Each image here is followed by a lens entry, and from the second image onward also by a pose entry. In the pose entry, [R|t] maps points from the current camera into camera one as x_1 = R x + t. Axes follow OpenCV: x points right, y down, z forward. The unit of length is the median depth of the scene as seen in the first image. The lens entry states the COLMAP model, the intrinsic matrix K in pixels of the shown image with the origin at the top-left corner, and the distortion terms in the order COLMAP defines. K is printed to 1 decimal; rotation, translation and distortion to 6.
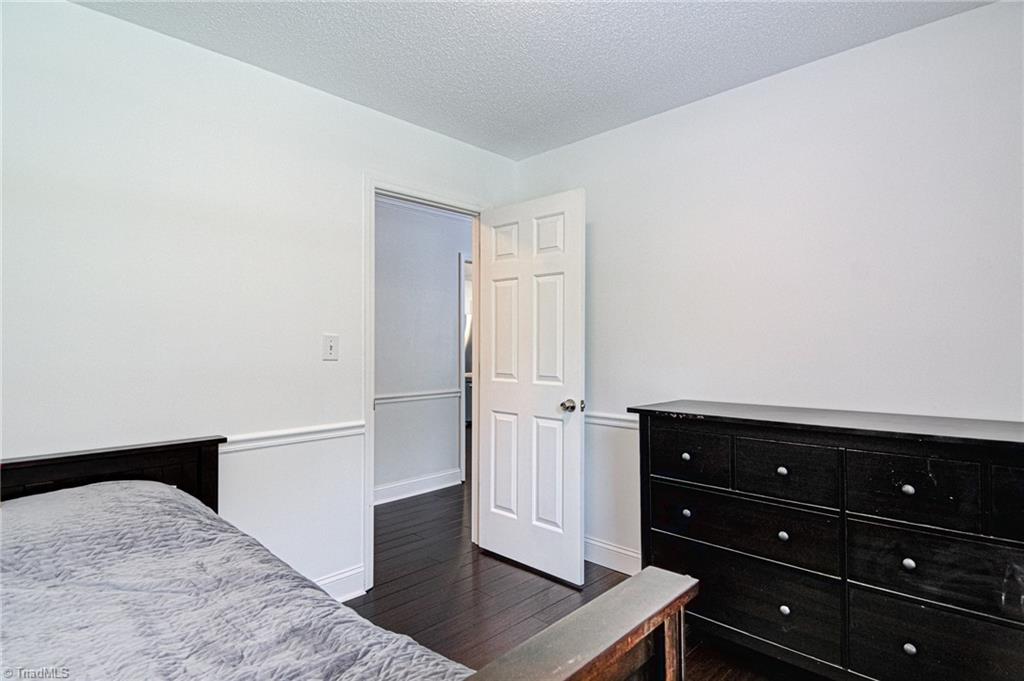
lens RADIAL K [[531.4, 0, 511.6], [0, 531.4, 343.6], [0, 0, 1]] dist [0.013379, -0.015544]
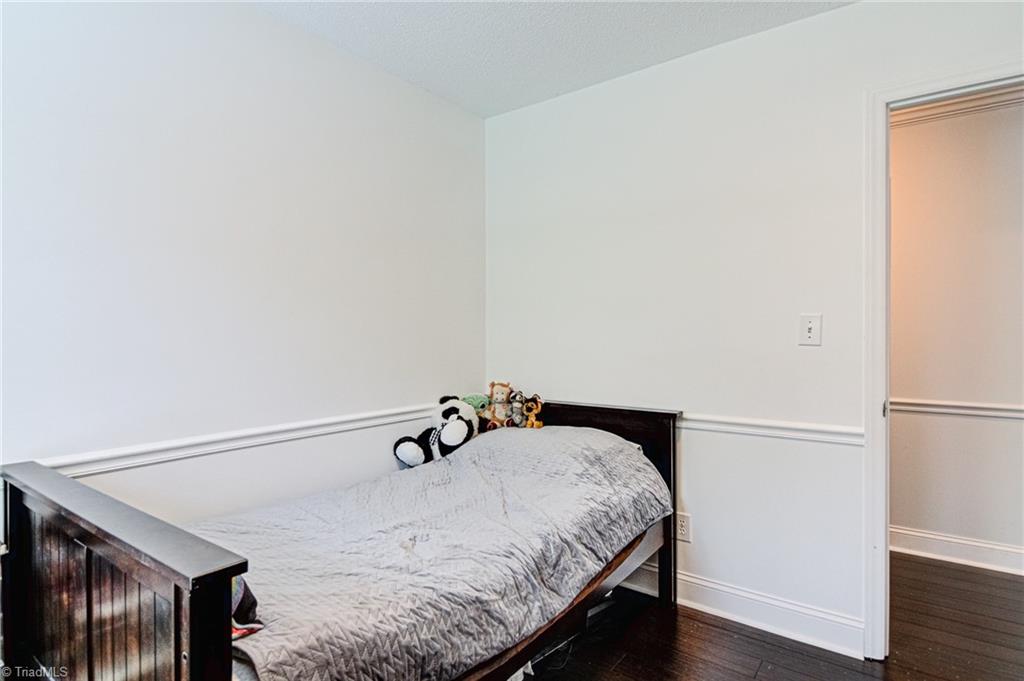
lens RADIAL K [[531.4, 0, 512.7], [0, 531.4, 339.5], [0, 0, 1]] dist [0.013379, -0.015544]
pose [[0.130875, 0.013546, -0.991306, 0.411466], [0.008780, 0.999852, 0.014822, 0.005969], [0.991360, -0.010644, 0.130737, 0.441623]]
